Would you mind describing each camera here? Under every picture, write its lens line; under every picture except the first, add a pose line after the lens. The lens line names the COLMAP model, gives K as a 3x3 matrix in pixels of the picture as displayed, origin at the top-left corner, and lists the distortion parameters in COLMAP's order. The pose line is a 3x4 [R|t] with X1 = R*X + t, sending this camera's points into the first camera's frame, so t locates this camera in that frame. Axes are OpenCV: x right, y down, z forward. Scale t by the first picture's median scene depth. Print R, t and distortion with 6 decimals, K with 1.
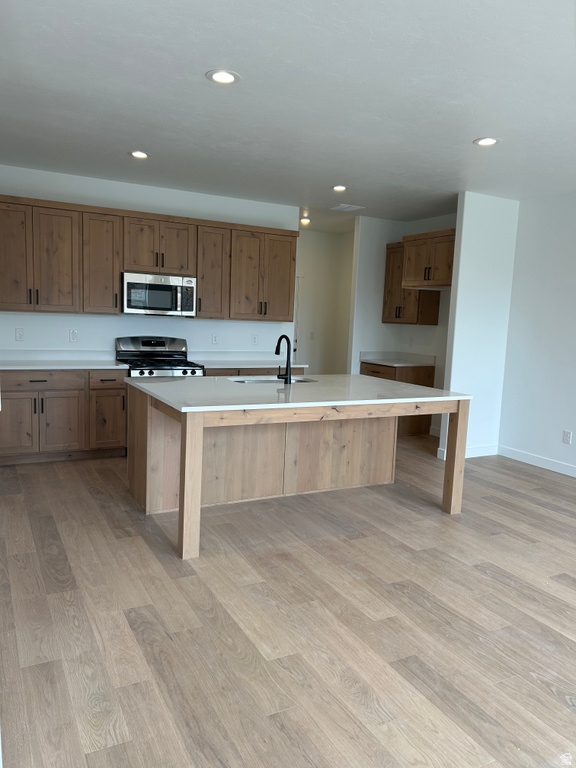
lens RADIAL K [[576.2, 0, 289.5], [0, 576.2, 386.1], [0, 0, 1]] dist [0.062226, -0.069836]
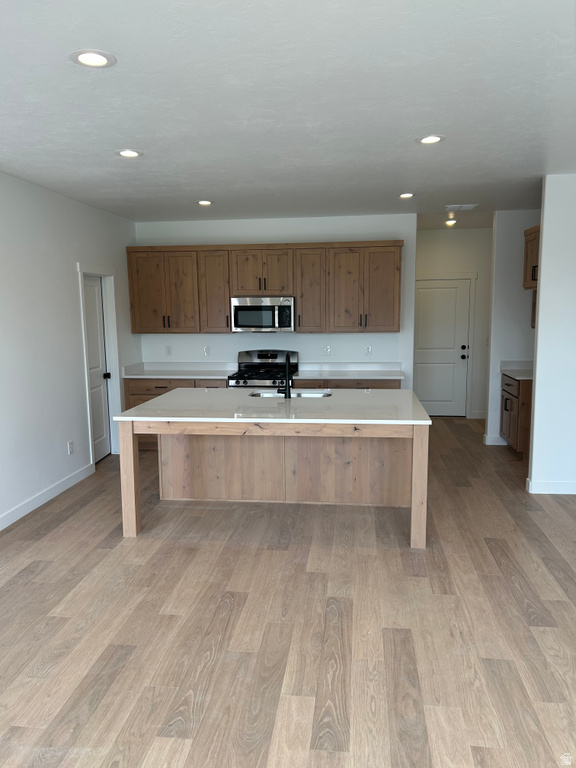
lens RADIAL K [[571.7, 0, 282.9], [0, 571.7, 386.7], [0, 0, 1]] dist [0.055545, -0.063443]
pose [[0.815540, 0.029182, -0.577964, 0.588538], [-0.025518, 0.999570, 0.014462, -0.039838], [0.578137, 0.002954, 0.815934, 0.126018]]
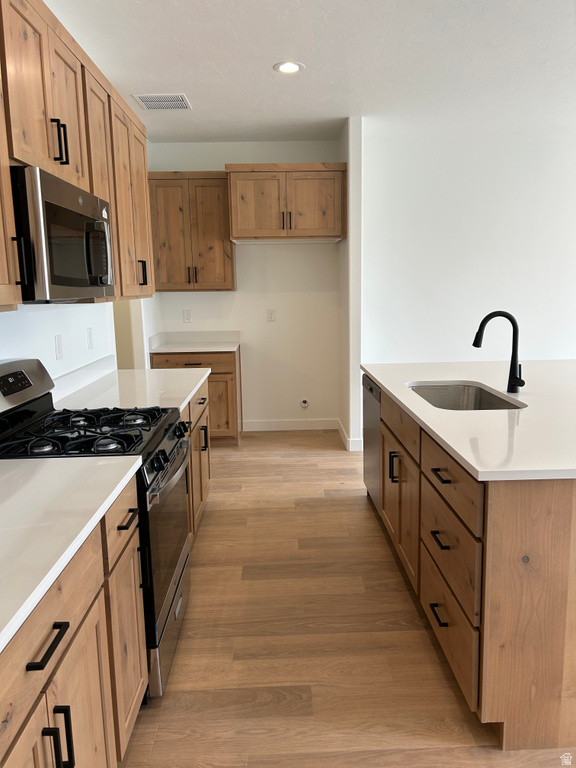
lens RADIAL K [[576.2, 0, 289.5], [0, 576.2, 386.1], [0, 0, 1]] dist [0.062226, -0.069836]
pose [[0.444964, -0.197797, 0.873432, -0.623657], [0.147628, 0.978162, 0.146306, -0.127867], [-0.883297, 0.063842, 0.464447, 0.911826]]
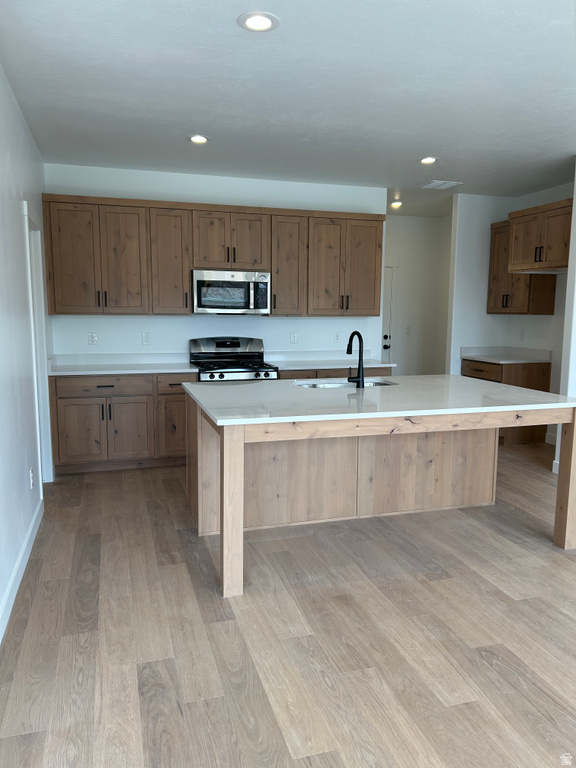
lens RADIAL K [[576.2, 0, 289.5], [0, 576.2, 386.1], [0, 0, 1]] dist [0.062226, -0.069836]
pose [[0.981517, -0.008885, -0.191166, 0.056194], [0.009791, 0.999945, 0.003795, -0.010958], [0.191122, -0.005596, 0.981550, 0.128768]]
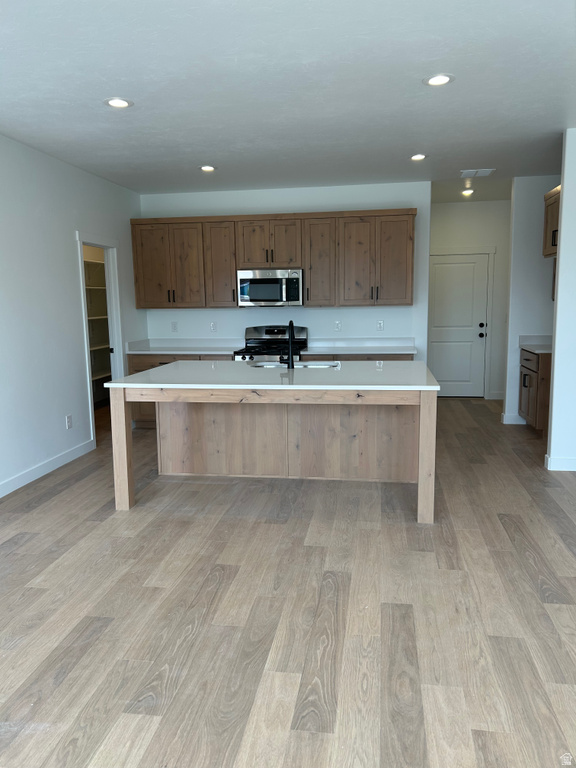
lens RADIAL K [[571.7, 0, 286.9], [0, 571.7, 381.7], [0, 0, 1]] dist [0.053235, -0.061491]
pose [[0.797904, 0.032643, -0.601900, 0.586247], [-0.025959, 0.999467, 0.019791, -0.000662], [0.602225, -0.000166, 0.798326, 0.185422]]
